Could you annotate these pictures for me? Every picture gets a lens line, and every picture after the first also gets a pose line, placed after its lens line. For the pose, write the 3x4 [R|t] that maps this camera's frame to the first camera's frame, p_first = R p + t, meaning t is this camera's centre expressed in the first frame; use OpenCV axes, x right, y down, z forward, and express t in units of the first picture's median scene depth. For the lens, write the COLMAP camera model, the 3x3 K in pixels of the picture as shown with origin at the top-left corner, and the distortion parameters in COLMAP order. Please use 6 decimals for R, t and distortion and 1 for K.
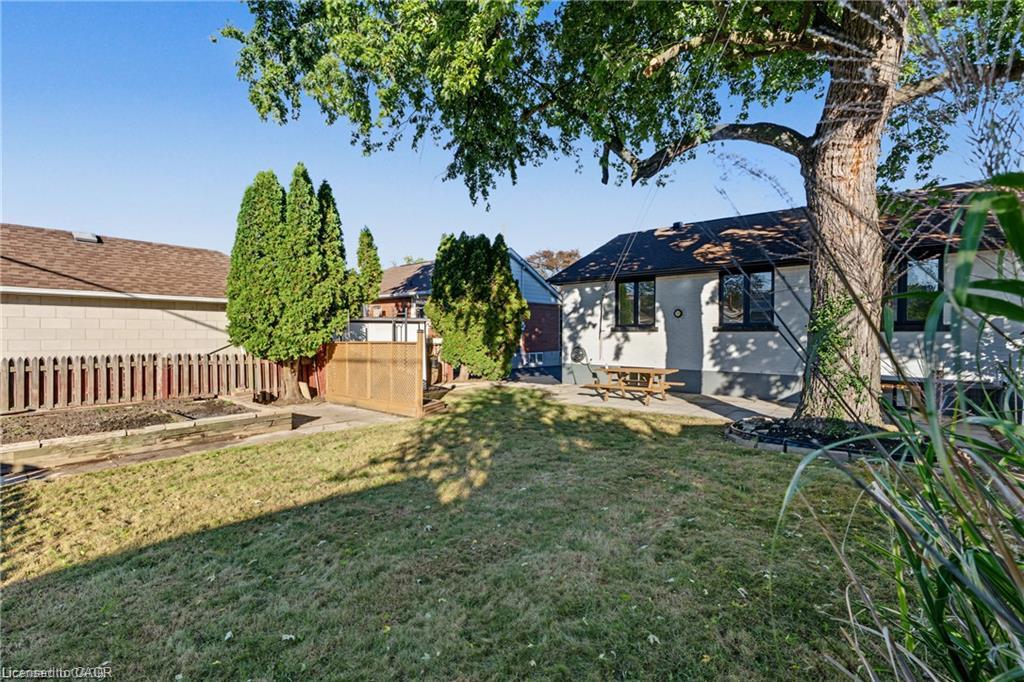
lens RADIAL K [[458.9, 0, 509.5], [0, 458.9, 339.3], [0, 0, 1]] dist [0.001411, 0.000292]
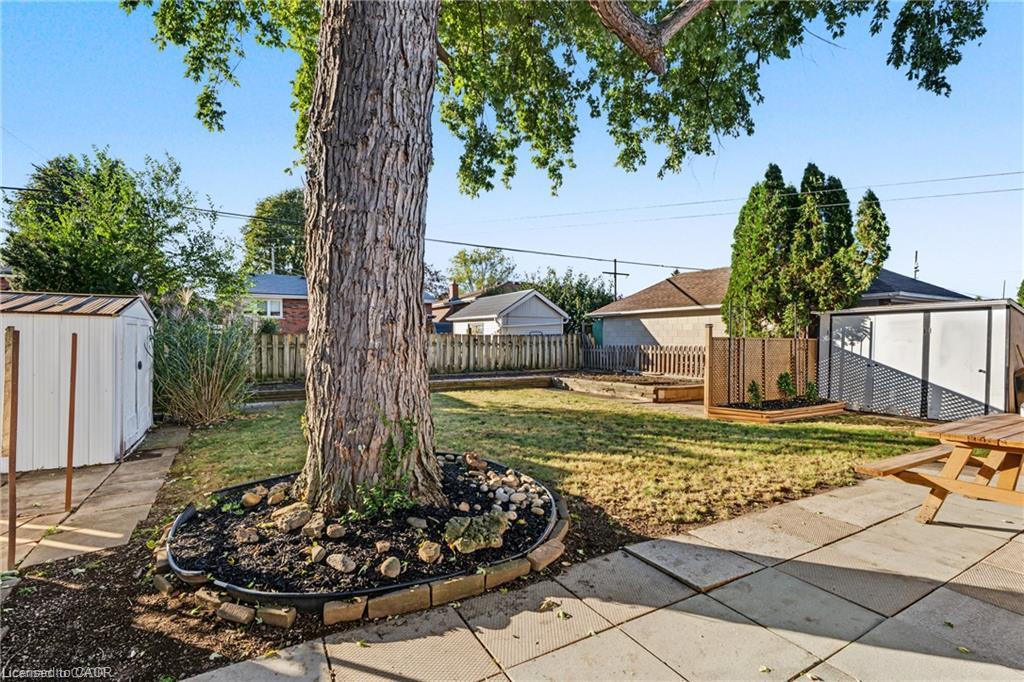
lens RADIAL K [[458.9, 0, 514.1], [0, 458.9, 342.6], [0, 0, 1]] dist [0.001411, 0.000292]
pose [[-0.319856, 0.007529, -0.947436, 0.796544], [-0.008021, 0.999911, 0.010654, 0.009043], [0.947432, 0.011007, -0.319767, 0.899781]]
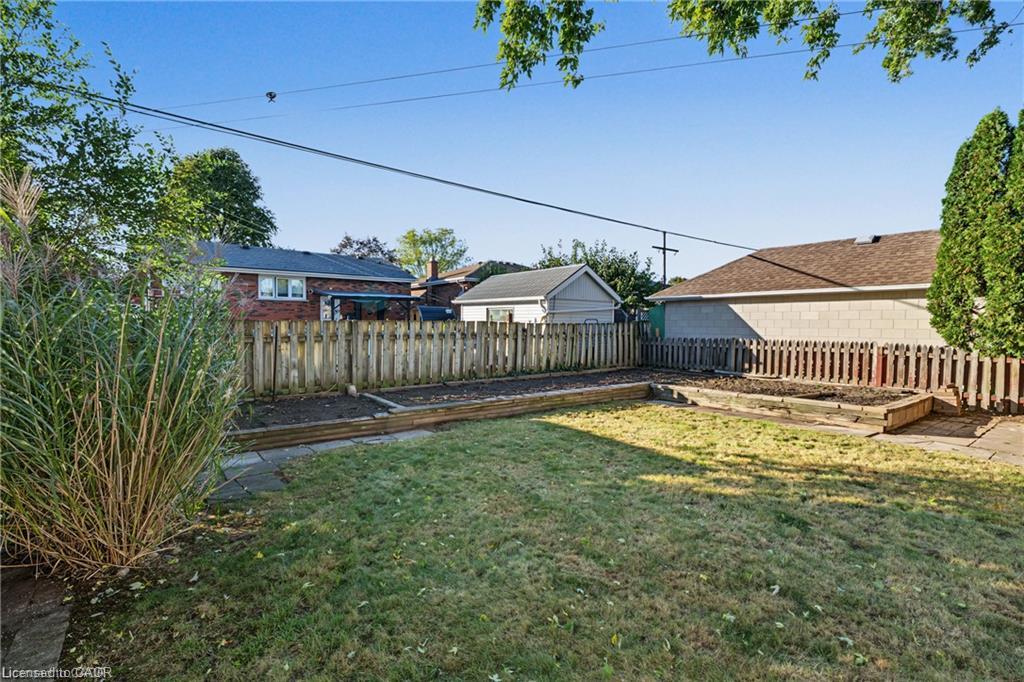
lens RADIAL K [[458.9, 0, 516.1], [0, 458.9, 335.4], [0, 0, 1]] dist [0.001411, 0.000292]
pose [[-0.189659, 0.020759, -0.981631, 0.431374], [-0.015604, 0.999586, 0.024154, 0.002834], [0.981726, 0.019899, -0.189256, 0.416109]]
